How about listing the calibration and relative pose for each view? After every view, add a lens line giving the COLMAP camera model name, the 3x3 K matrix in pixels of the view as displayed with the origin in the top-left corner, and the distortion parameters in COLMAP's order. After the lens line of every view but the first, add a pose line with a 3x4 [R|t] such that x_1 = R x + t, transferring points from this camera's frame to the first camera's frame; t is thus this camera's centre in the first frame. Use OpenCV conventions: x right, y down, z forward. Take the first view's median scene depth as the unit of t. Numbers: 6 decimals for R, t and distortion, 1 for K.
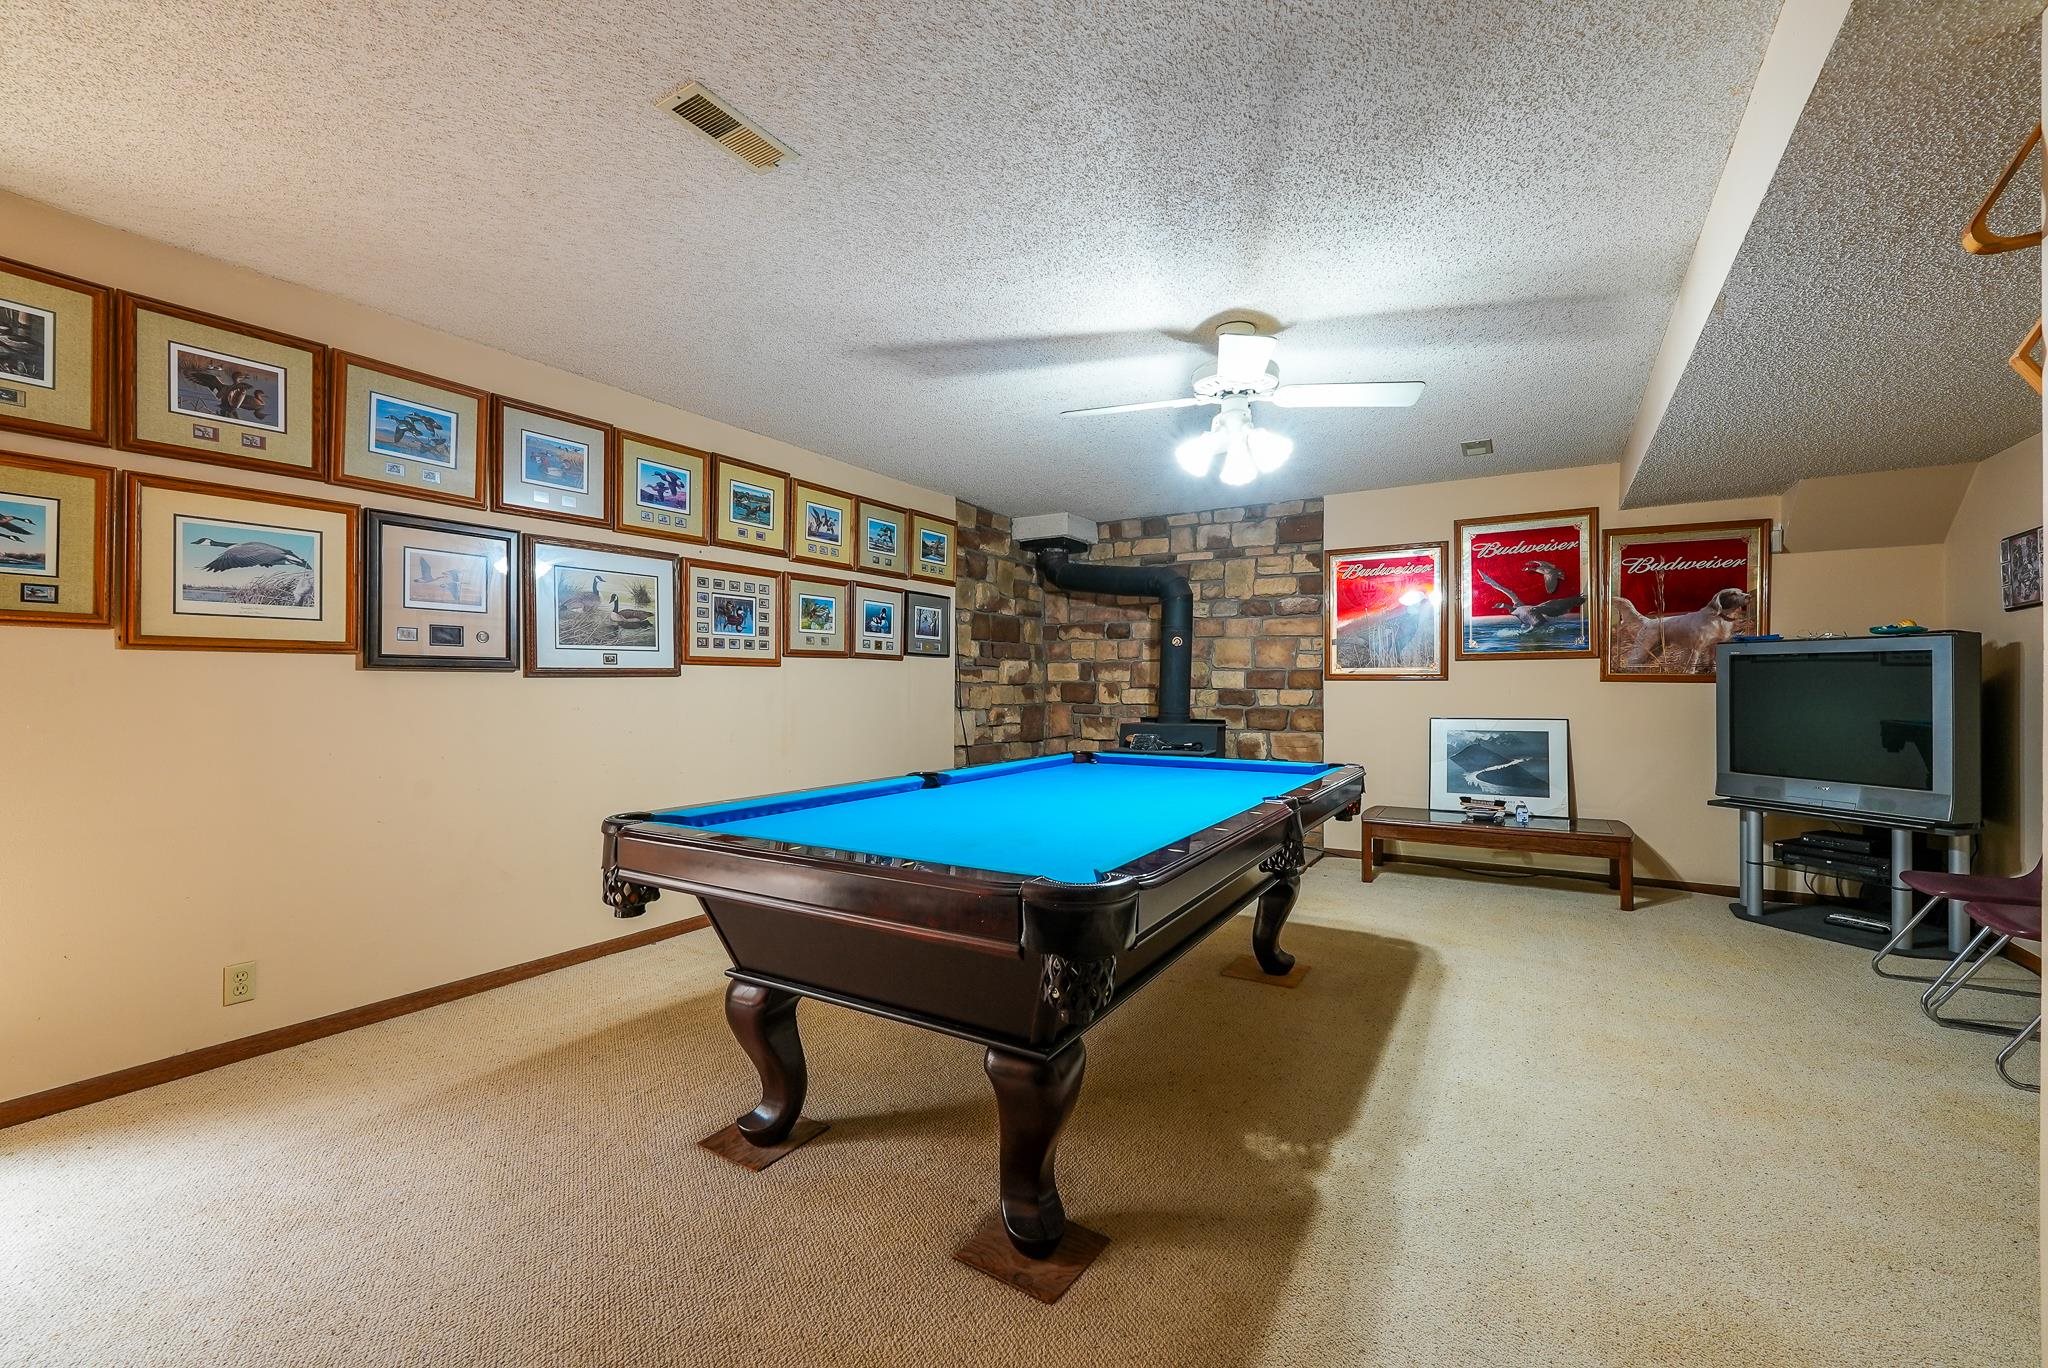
lens RADIAL K [[834.2, 0, 1025.9], [0, 834.2, 686.4], [0, 0, 1]] dist [-0.006947, -0.000907]
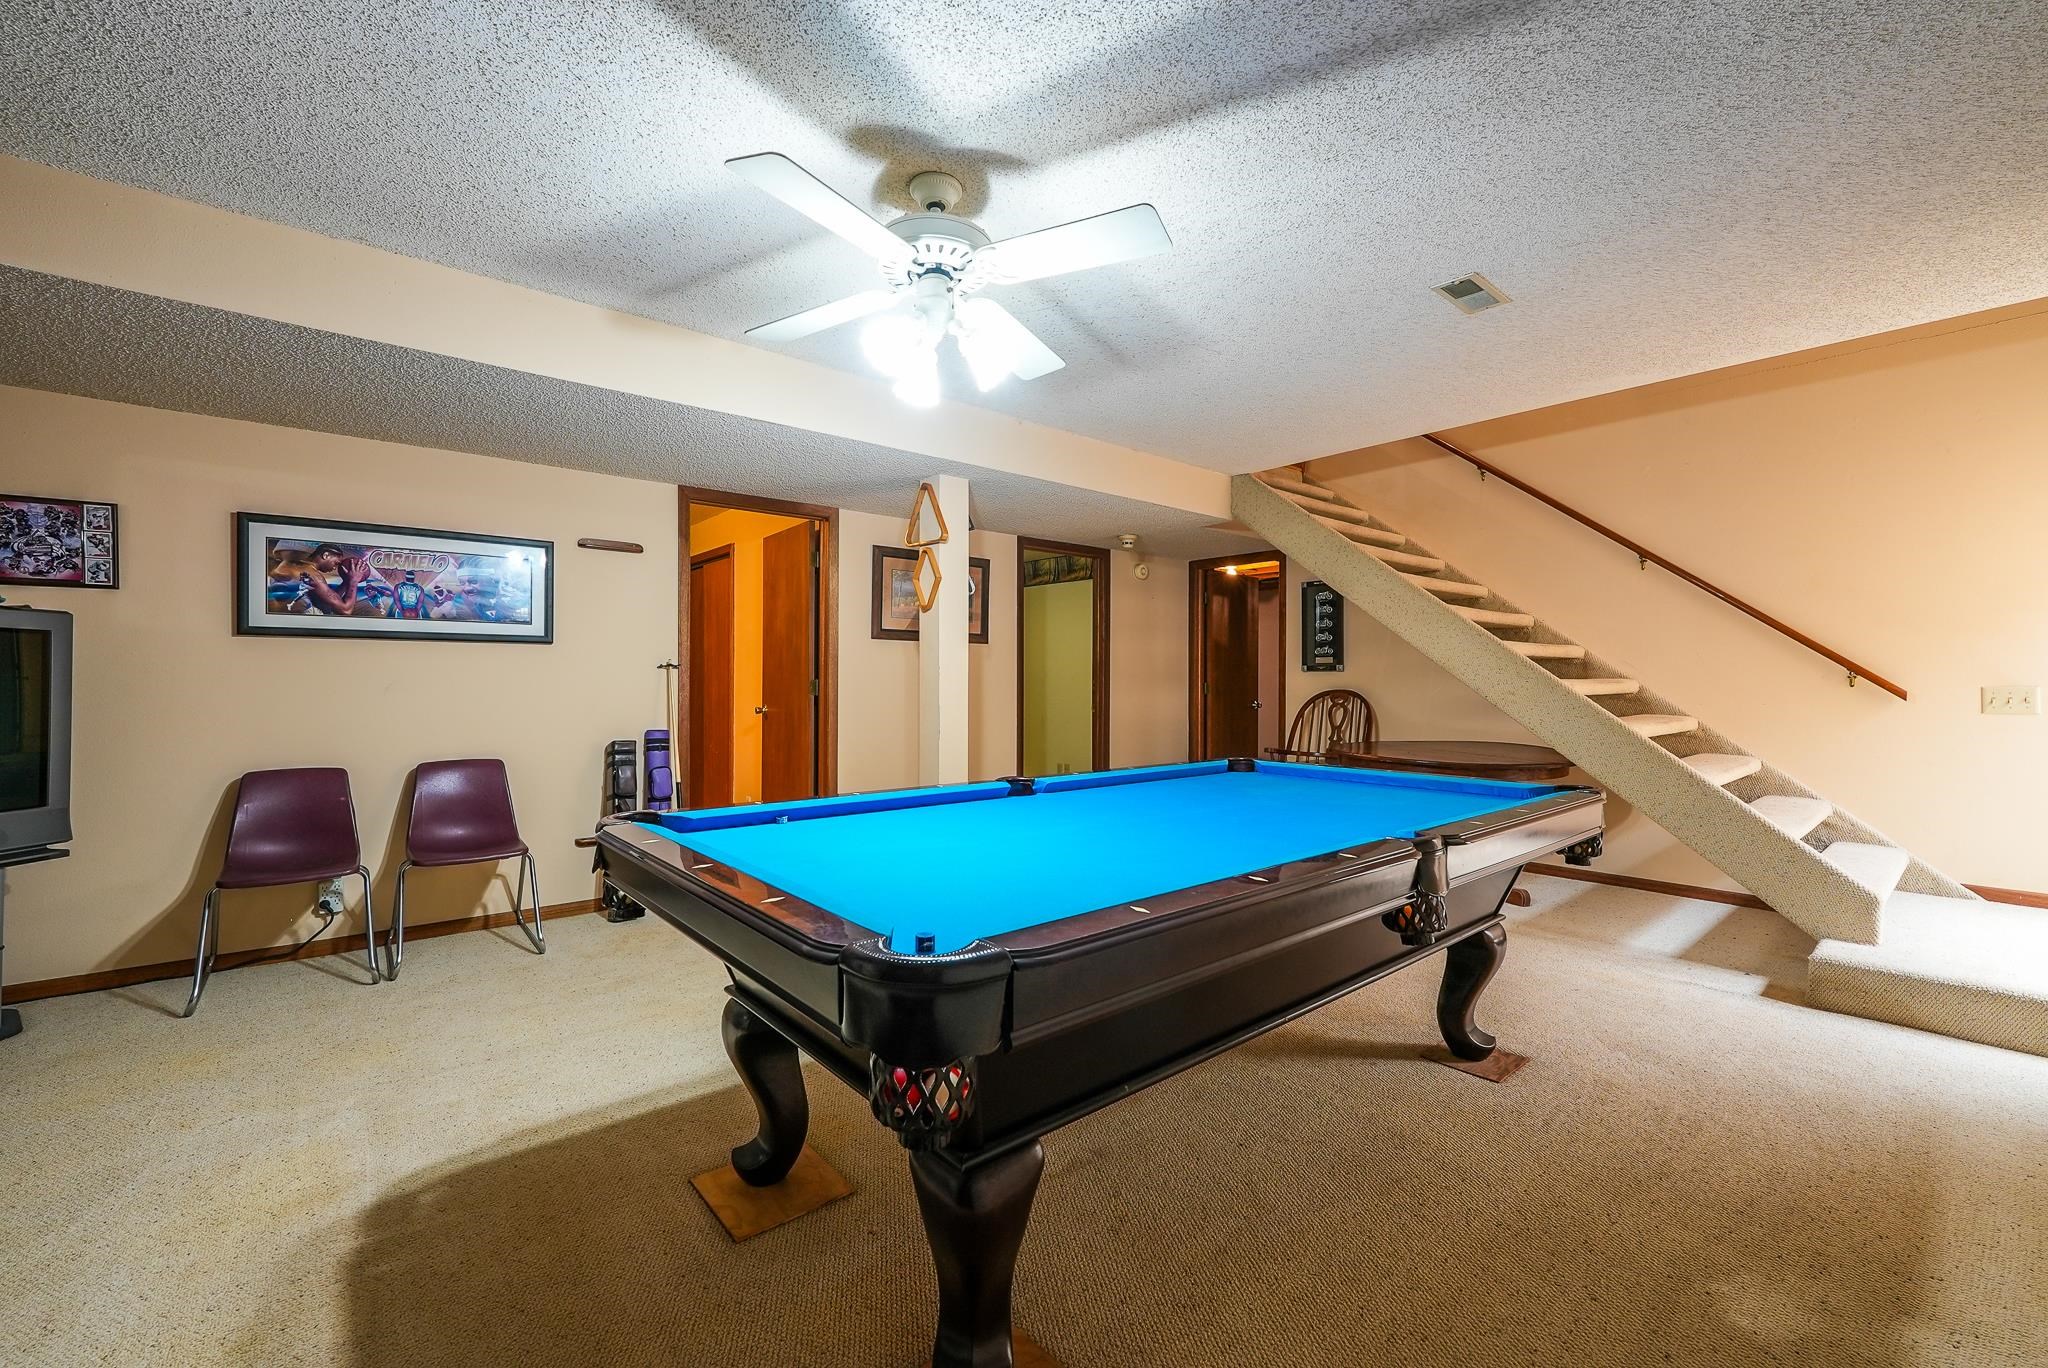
lens RADIAL K [[834.2, 0, 1015.2], [0, 834.2, 687.6], [0, 0, 1]] dist [-0.006947, -0.000907]
pose [[-0.946018, -0.007538, 0.324026, -0.026109], [-0.005427, 0.999958, 0.007416, 0.001132], [-0.324068, 0.005257, -0.946019, 0.886311]]
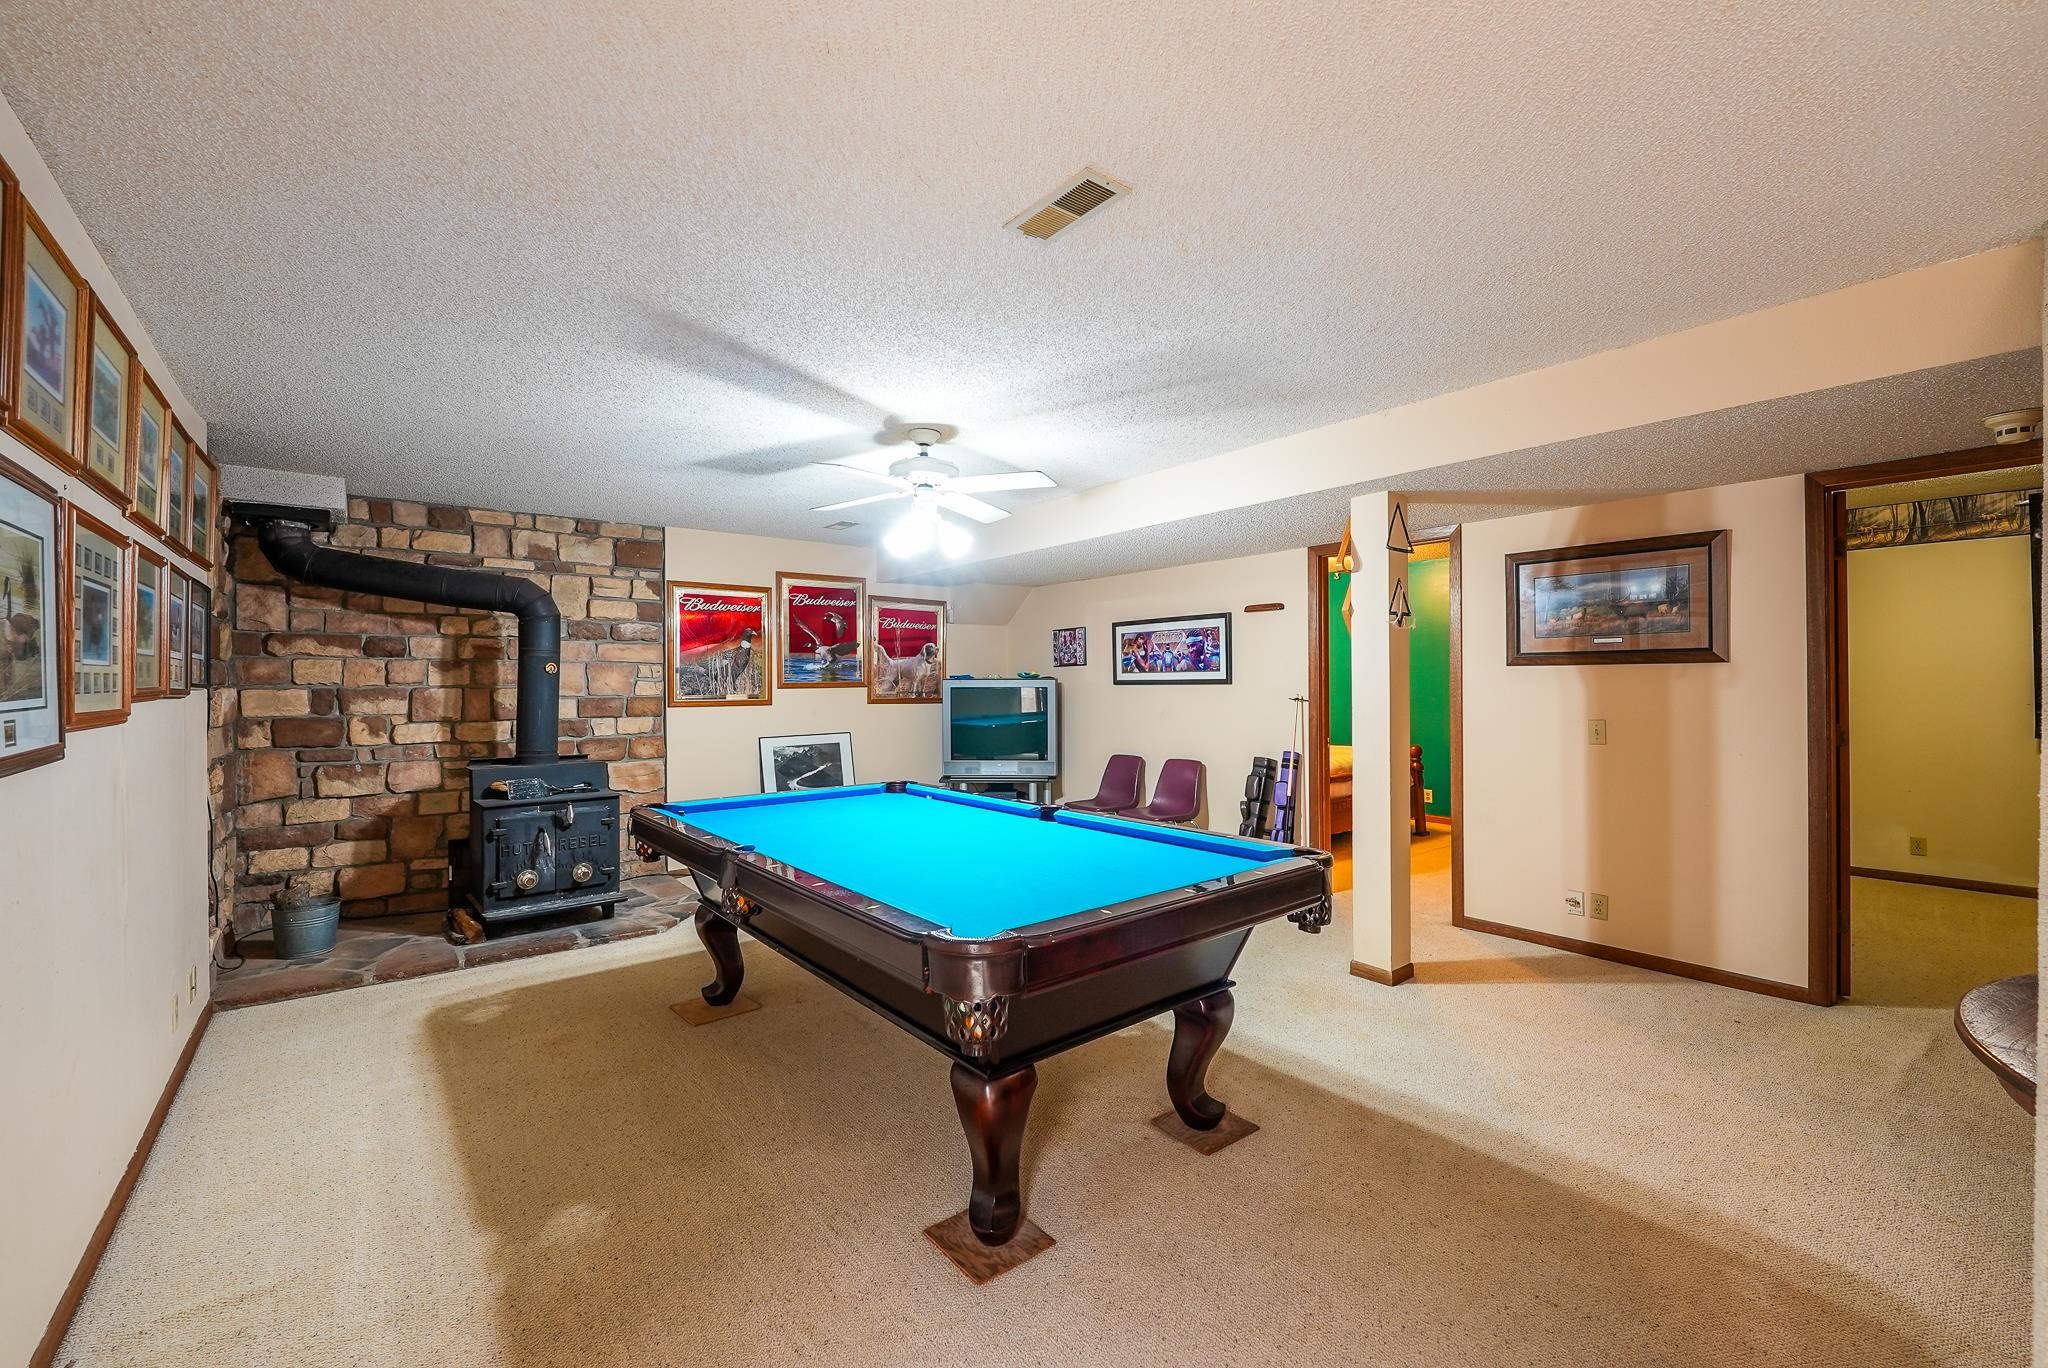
lens RADIAL K [[834.2, 0, 1026.1], [0, 834.2, 675.7], [0, 0, 1]] dist [-0.006947, -0.000907]
pose [[0.332605, 0.005226, 0.943052, -0.449614], [0.009229, 0.999919, -0.008796, -0.032409], [-0.943021, 0.011629, 0.332530, 0.241945]]
